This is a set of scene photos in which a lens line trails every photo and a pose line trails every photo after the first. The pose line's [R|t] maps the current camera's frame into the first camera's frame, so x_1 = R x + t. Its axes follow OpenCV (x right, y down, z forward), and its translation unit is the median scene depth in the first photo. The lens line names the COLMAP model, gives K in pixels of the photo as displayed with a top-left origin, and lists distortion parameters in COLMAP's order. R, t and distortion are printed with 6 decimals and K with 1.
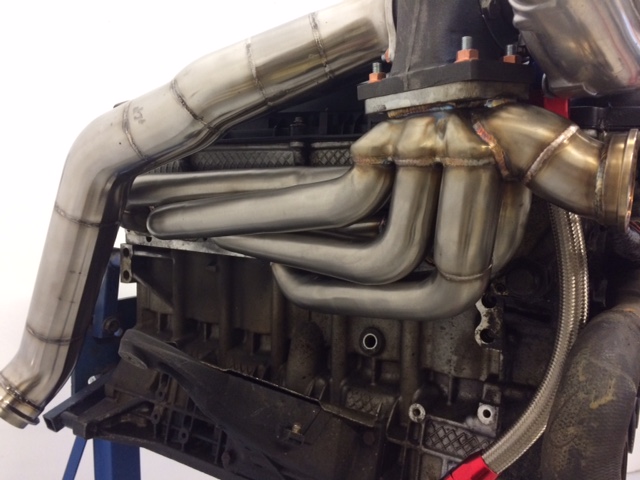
lens RADIAL K [[570.0, 0, 320.0], [0, 570.0, 240.0], [0, 0, 1]] dist [0.017434, -0.008506]
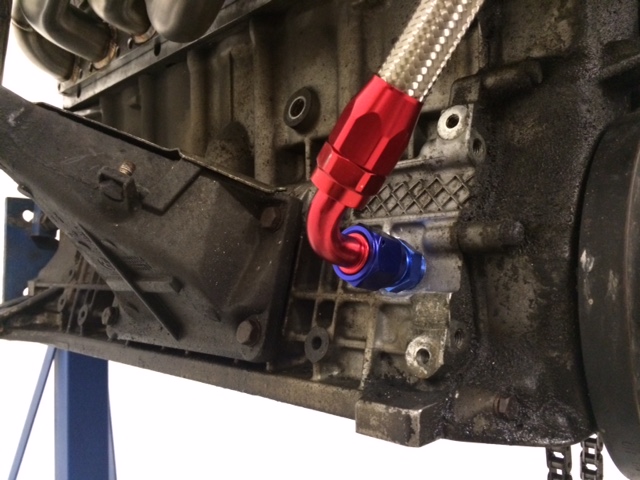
lens RADIAL K [[570.0, 0, 320.0], [0, 570.0, 240.0], [0, 0, 1]] dist [0.017434, -0.008506]
pose [[0.980847, -0.045703, -0.189340, 0.249680], [0.019448, 0.990204, -0.138269, 0.454243], [0.193805, 0.131938, 0.972128, 0.443231]]
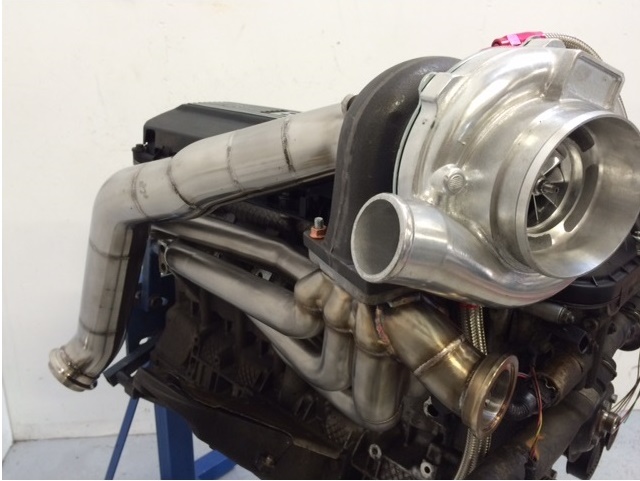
lens RADIAL K [[570.0, 0, 320.0], [0, 570.0, 240.5], [0, 0, 1]] dist [0.017434, -0.008506]
pose [[0.985331, 0.073688, -0.153925, 0.206883], [-0.034967, 0.970010, 0.240535, -0.401044], [0.167034, -0.231625, 0.958358, -0.049620]]
